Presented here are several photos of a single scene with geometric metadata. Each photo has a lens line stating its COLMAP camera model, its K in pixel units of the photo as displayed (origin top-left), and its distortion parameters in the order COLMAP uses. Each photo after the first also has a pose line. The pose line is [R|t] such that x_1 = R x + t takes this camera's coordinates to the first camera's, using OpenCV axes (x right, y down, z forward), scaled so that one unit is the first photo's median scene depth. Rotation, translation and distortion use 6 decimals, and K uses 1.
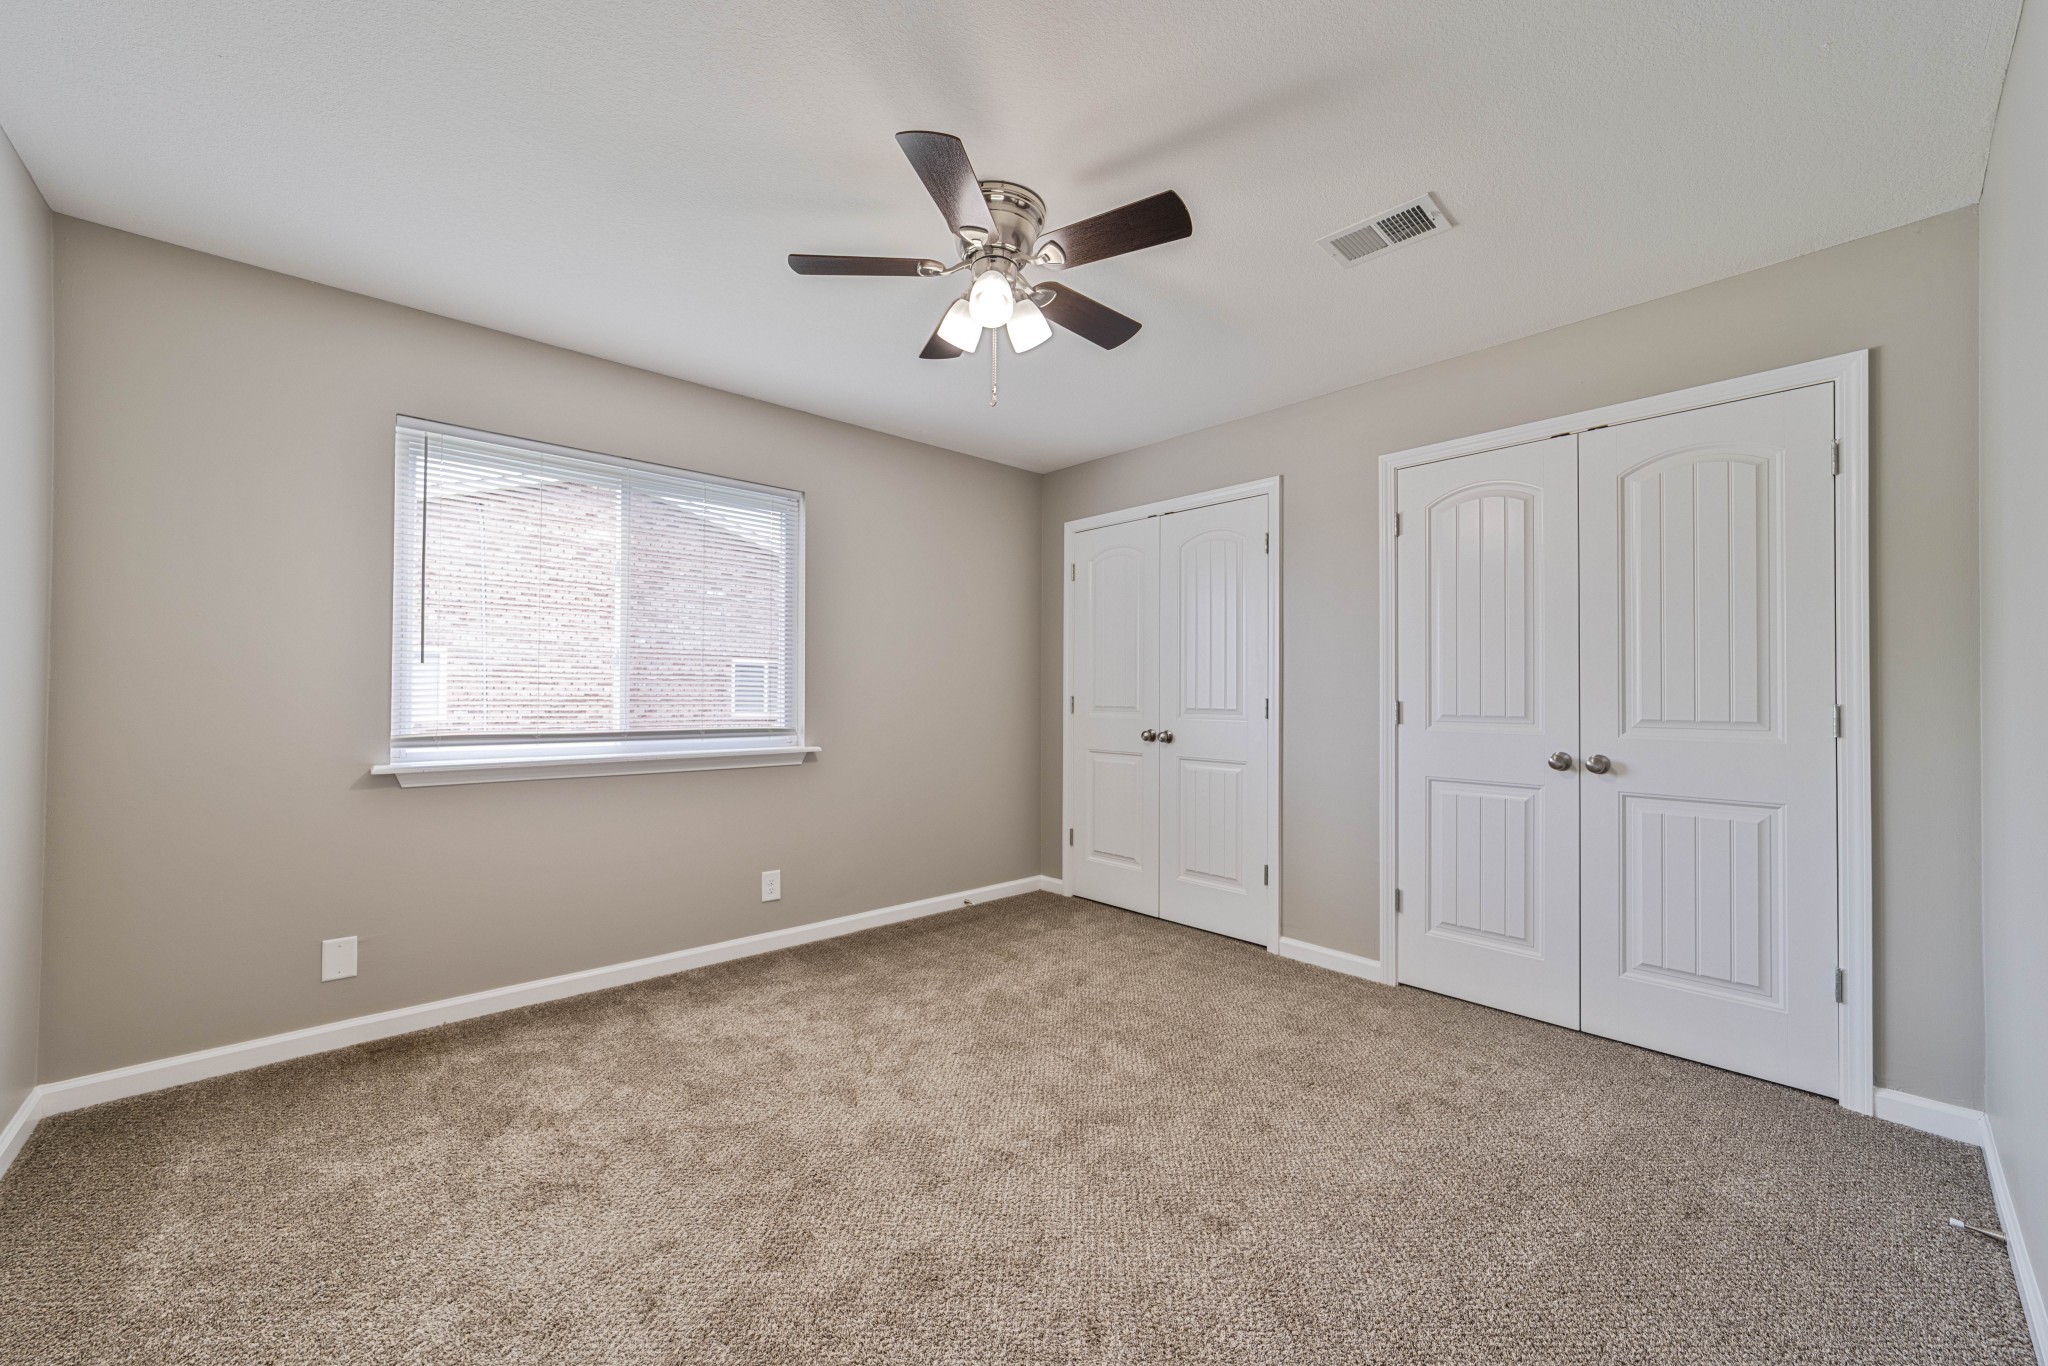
lens RADIAL K [[783.1, 0, 1029.6], [0, 783.1, 687.2], [0, 0, 1]] dist [-0.002324, 0.000051]
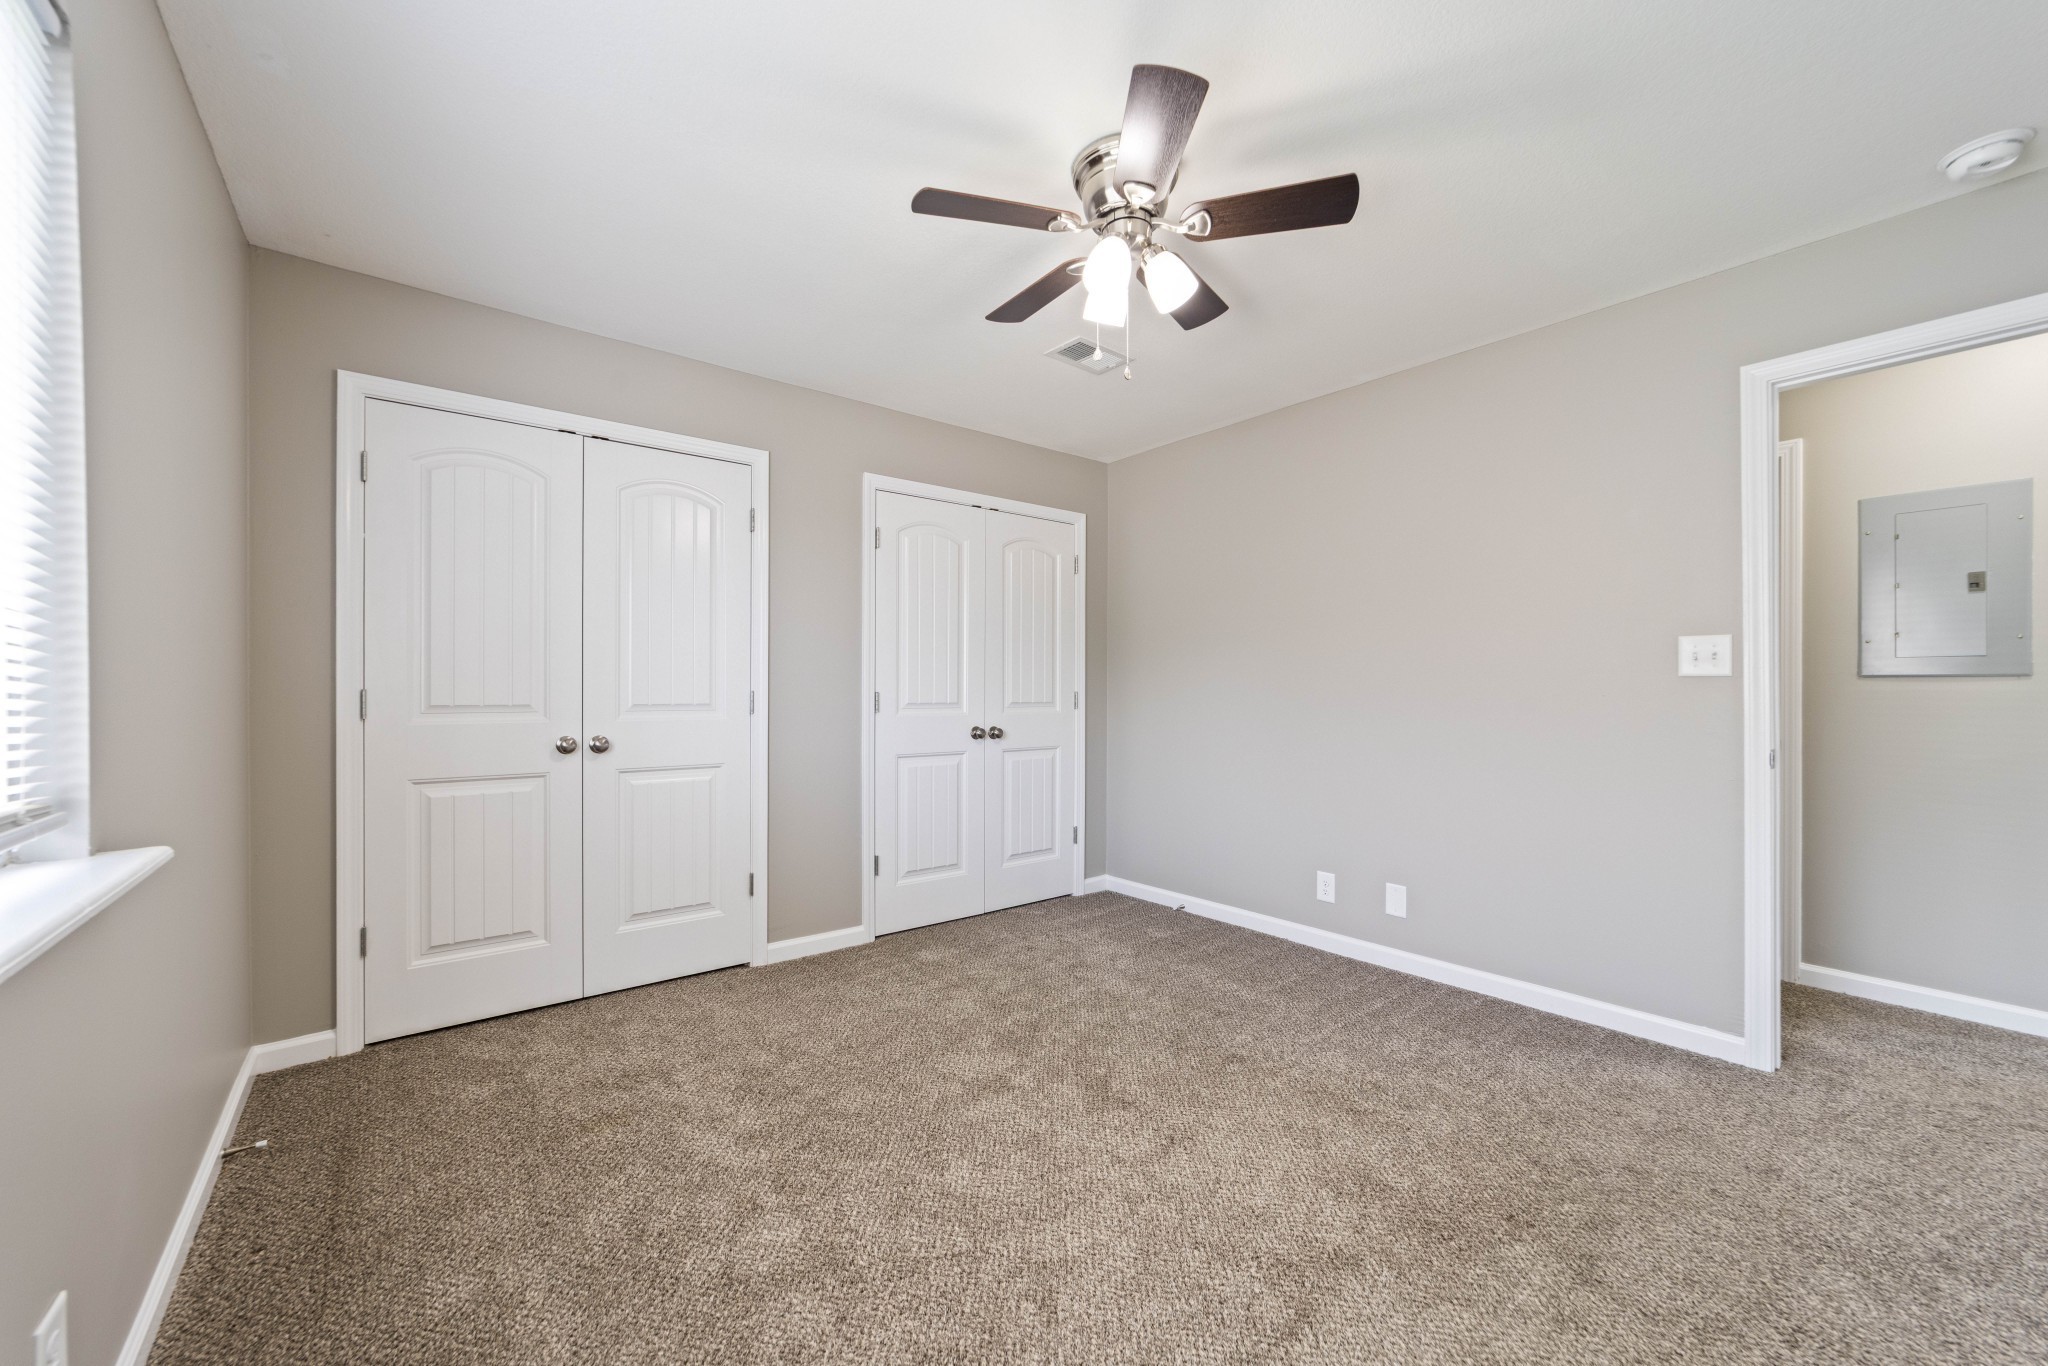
lens RADIAL K [[783.1, 0, 1029.6], [0, 783.1, 687.2], [0, 0, 1]] dist [-0.002324, 0.000051]
pose [[0.074237, -0.007559, 0.997212, -0.649039], [-0.014936, 0.999851, 0.008691, -0.003384], [-0.997129, -0.015540, 0.074113, 0.680317]]
